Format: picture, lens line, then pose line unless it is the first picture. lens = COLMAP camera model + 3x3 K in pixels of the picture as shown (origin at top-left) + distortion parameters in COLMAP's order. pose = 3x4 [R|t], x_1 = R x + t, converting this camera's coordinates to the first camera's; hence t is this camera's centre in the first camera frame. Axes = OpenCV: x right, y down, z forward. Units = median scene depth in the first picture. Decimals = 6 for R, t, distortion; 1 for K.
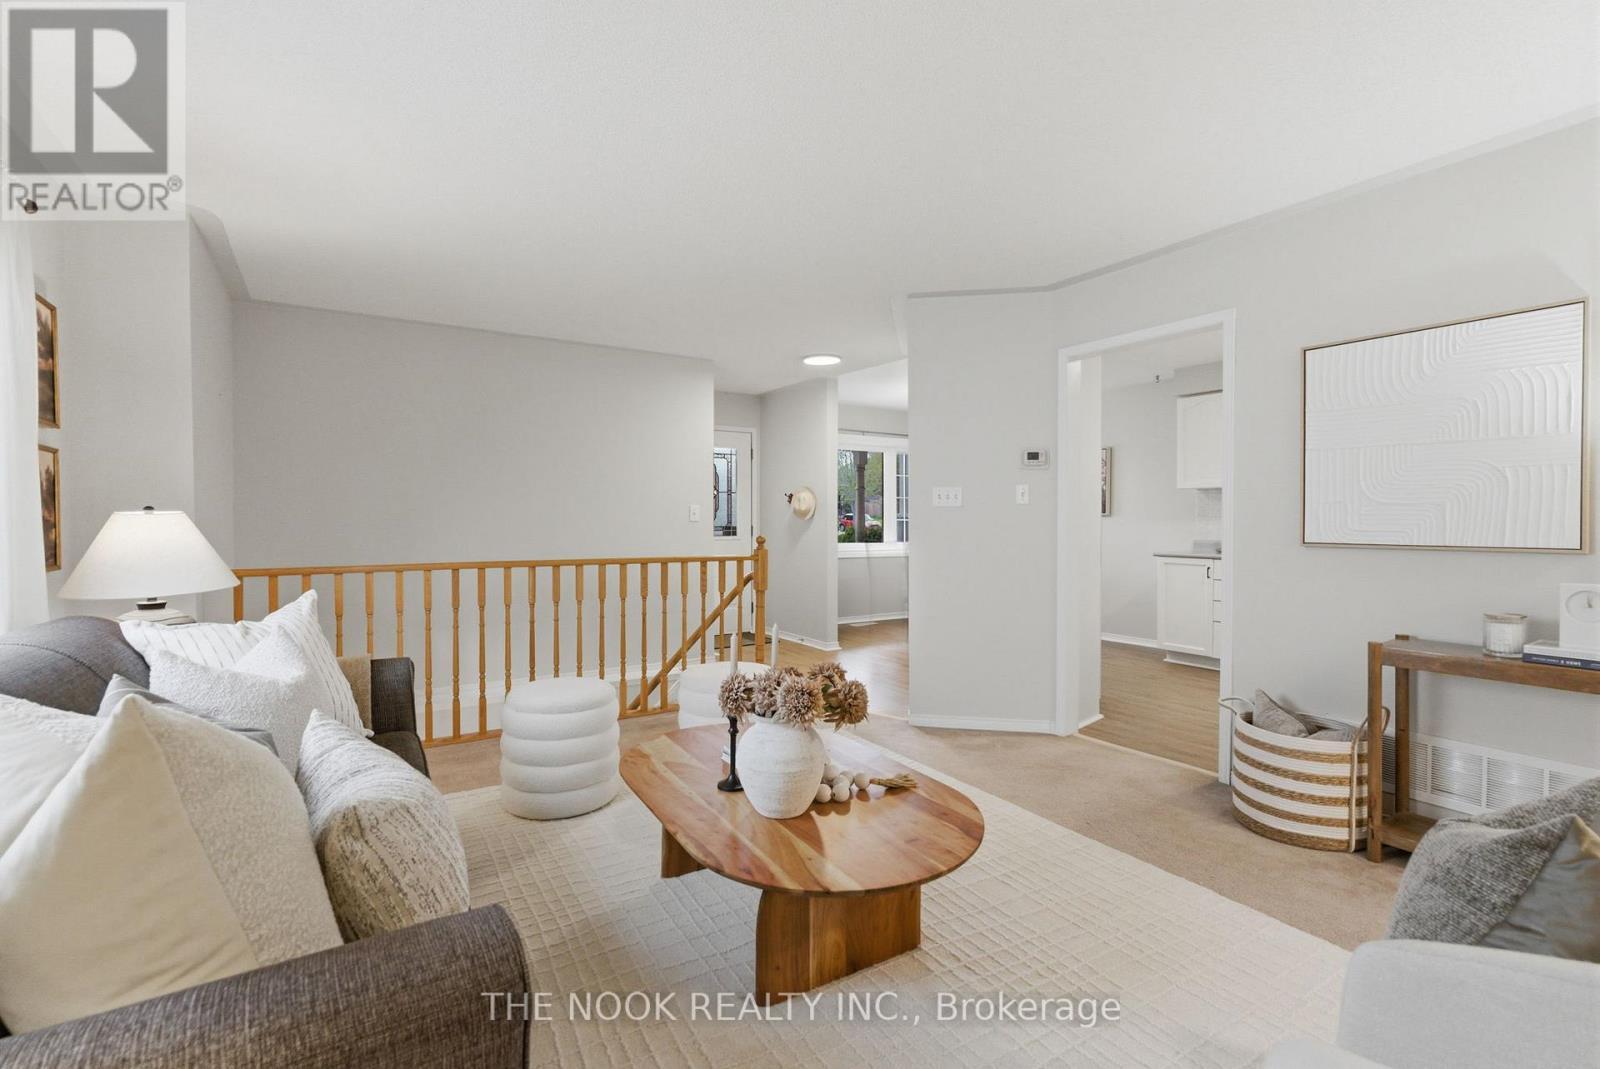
lens RADIAL K [[722.8, 0, 800.6], [0, 722.8, 526.6], [0, 0, 1]] dist [-0.010493, 0.005808]
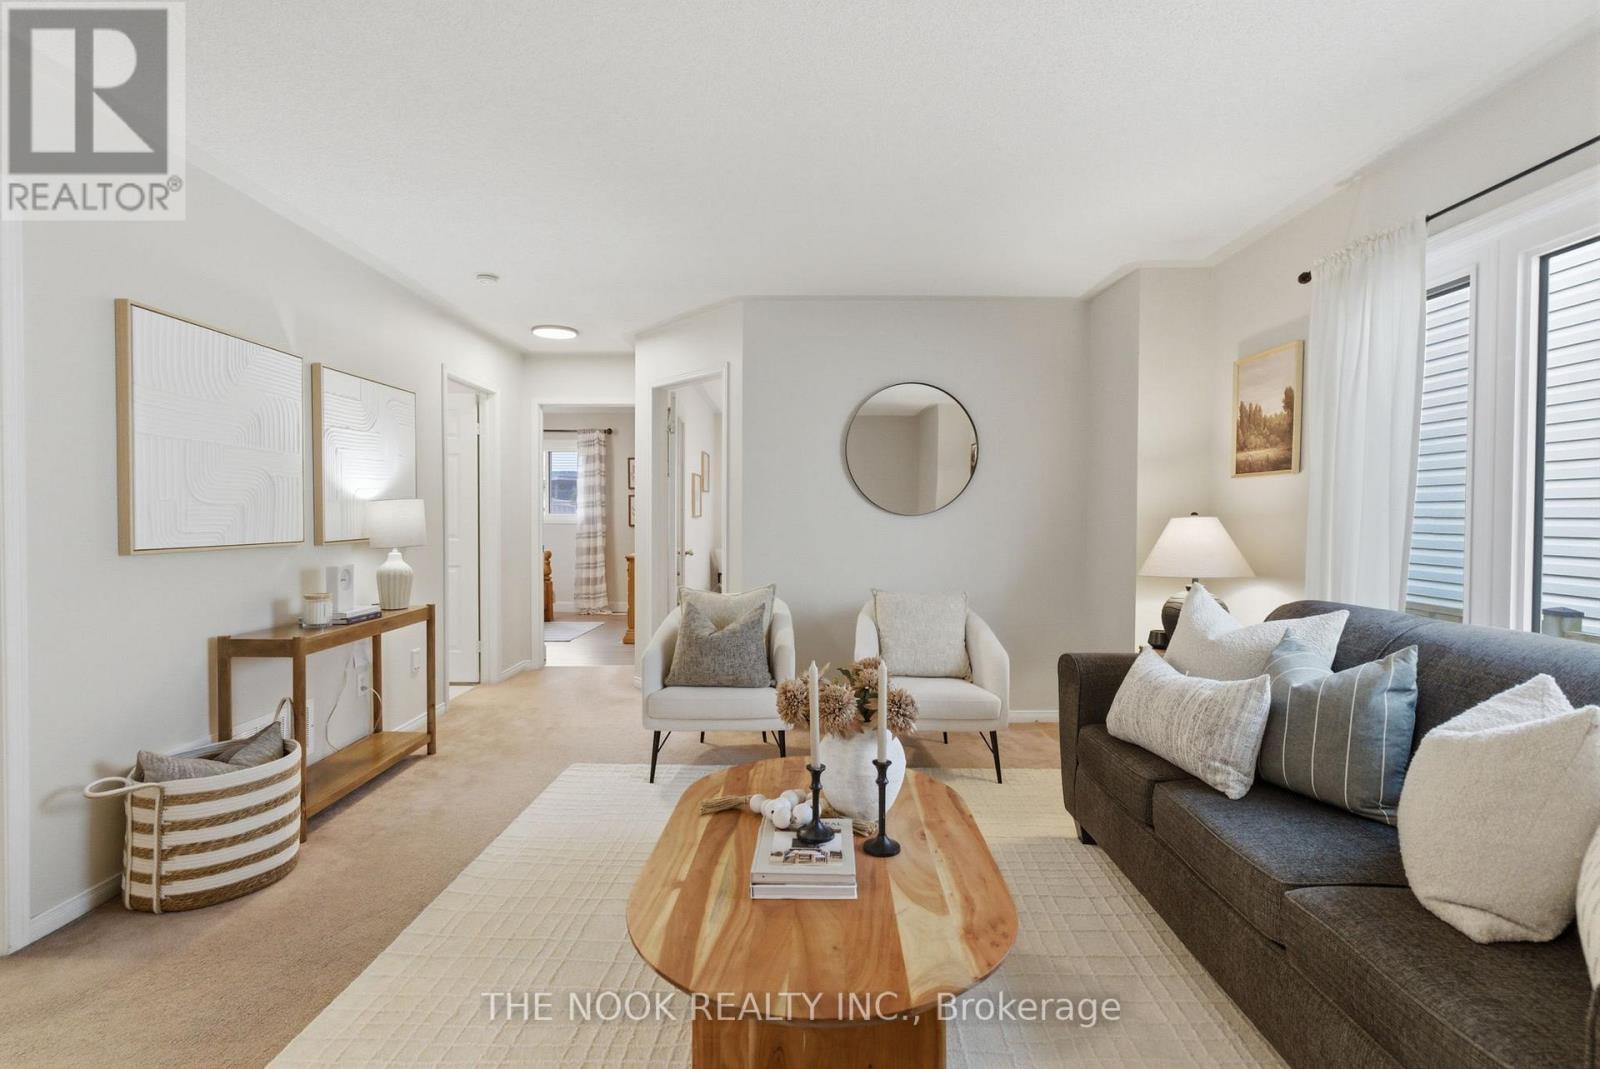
lens RADIAL K [[722.8, 0, 800.6], [0, 722.8, 526.6], [0, 0, 1]] dist [-0.010493, 0.005808]
pose [[-0.840529, -0.012898, 0.541613, -0.334227], [-0.001772, 0.999777, 0.021059, -0.021225], [-0.541763, 0.016741, -0.840364, 1.269638]]
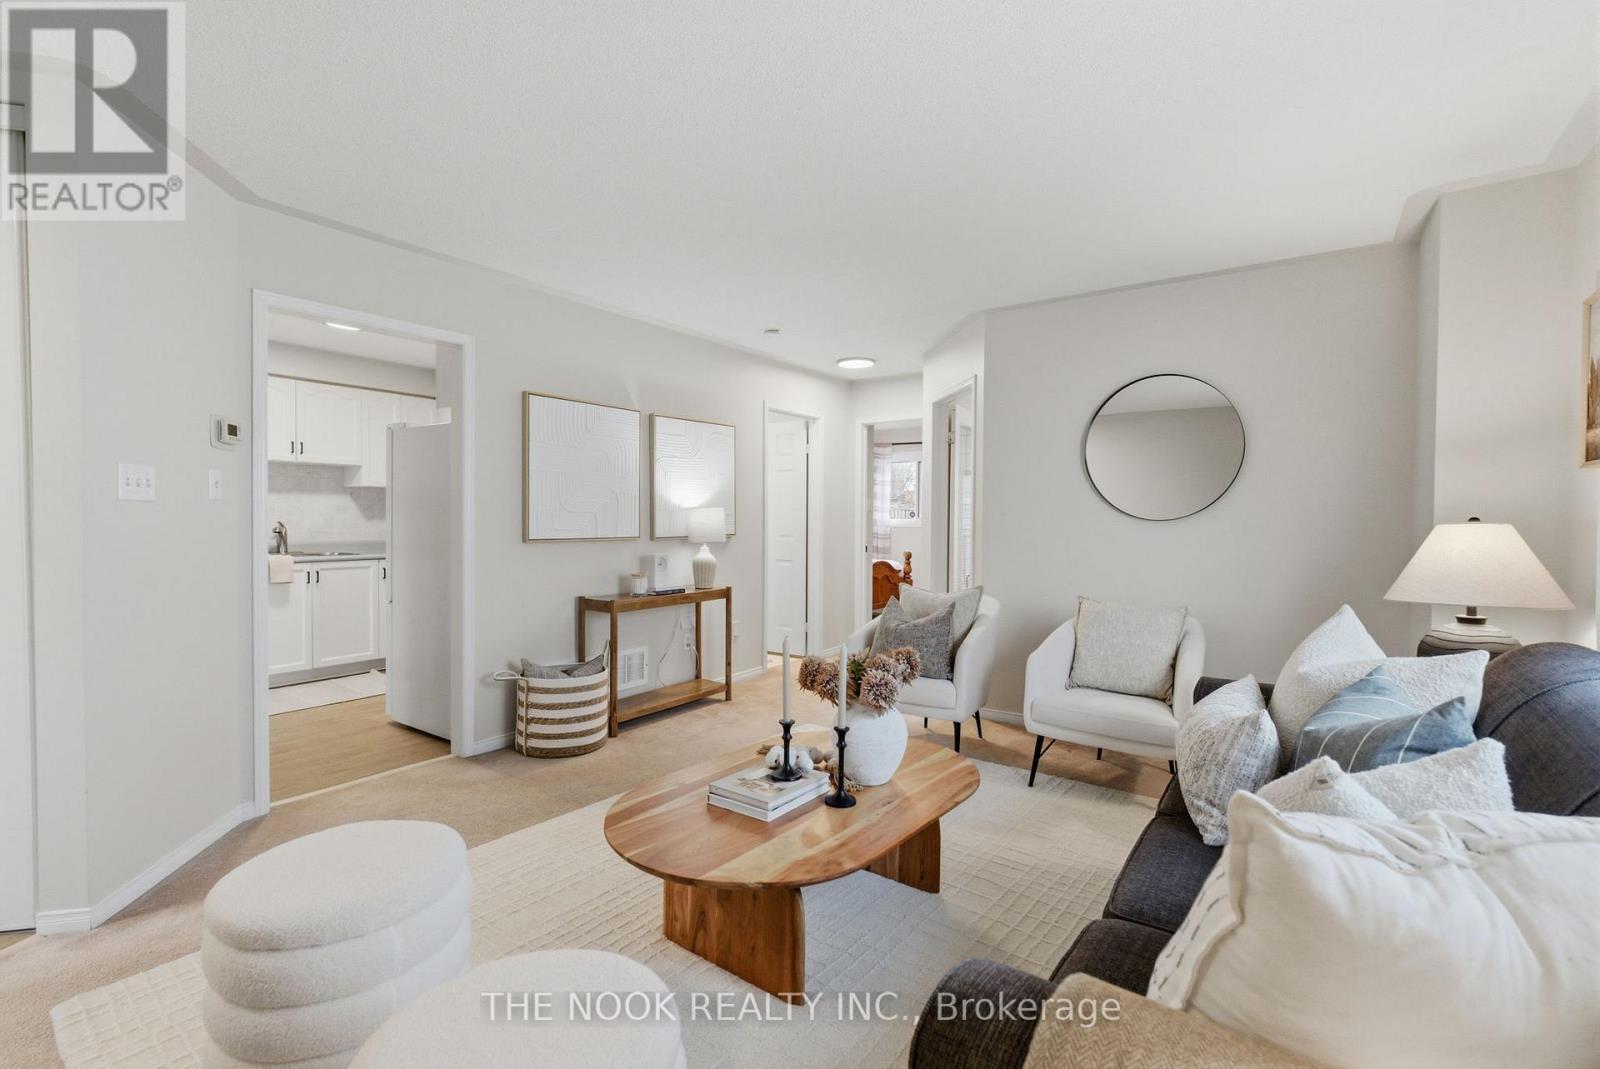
lens RADIAL K [[722.8, 0, 800.6], [0, 722.8, 526.6], [0, 0, 1]] dist [-0.010493, 0.005808]
pose [[-0.369532, -0.014820, 0.929100, -0.713344], [-0.000319, 0.999875, 0.015822, -0.022744], [-0.929218, 0.005550, -0.369490, 1.028580]]
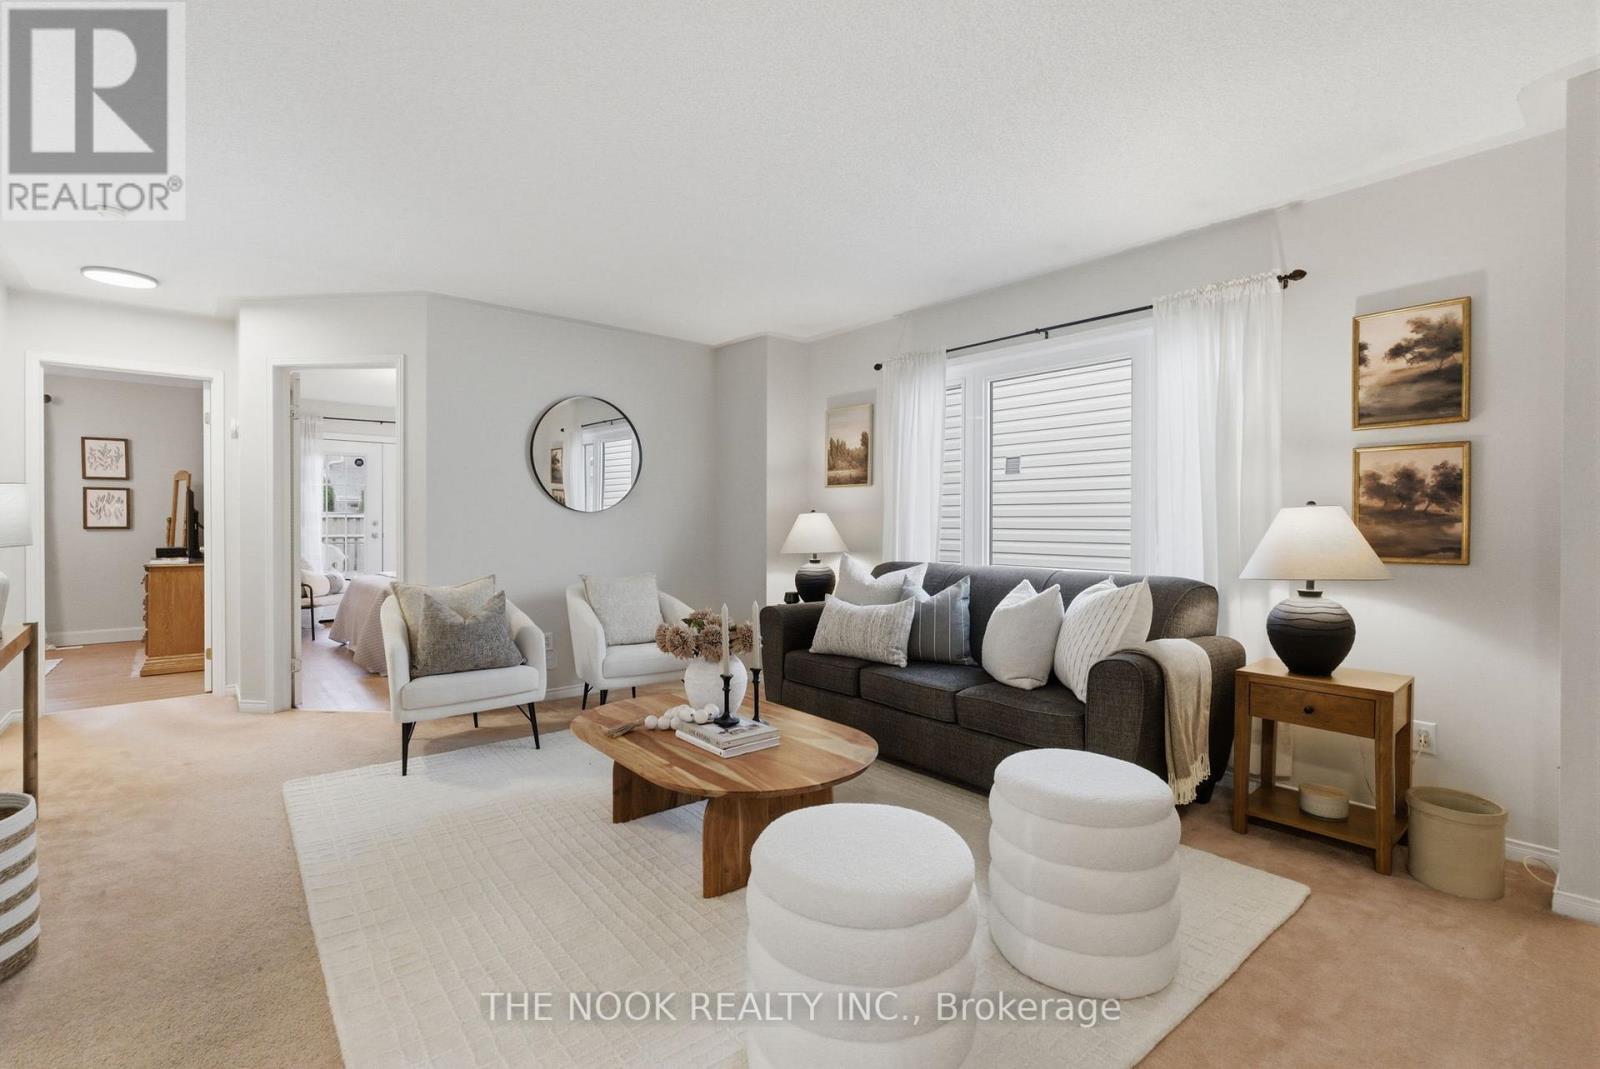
lens RADIAL K [[722.8, 0, 800.6], [0, 722.8, 526.6], [0, 0, 1]] dist [-0.010493, 0.005808]
pose [[-0.990983, -0.004453, -0.133915, 0.001304], [-0.005868, 0.999931, 0.010170, 0.000062], [0.133861, 0.010864, -0.990941, 1.637922]]
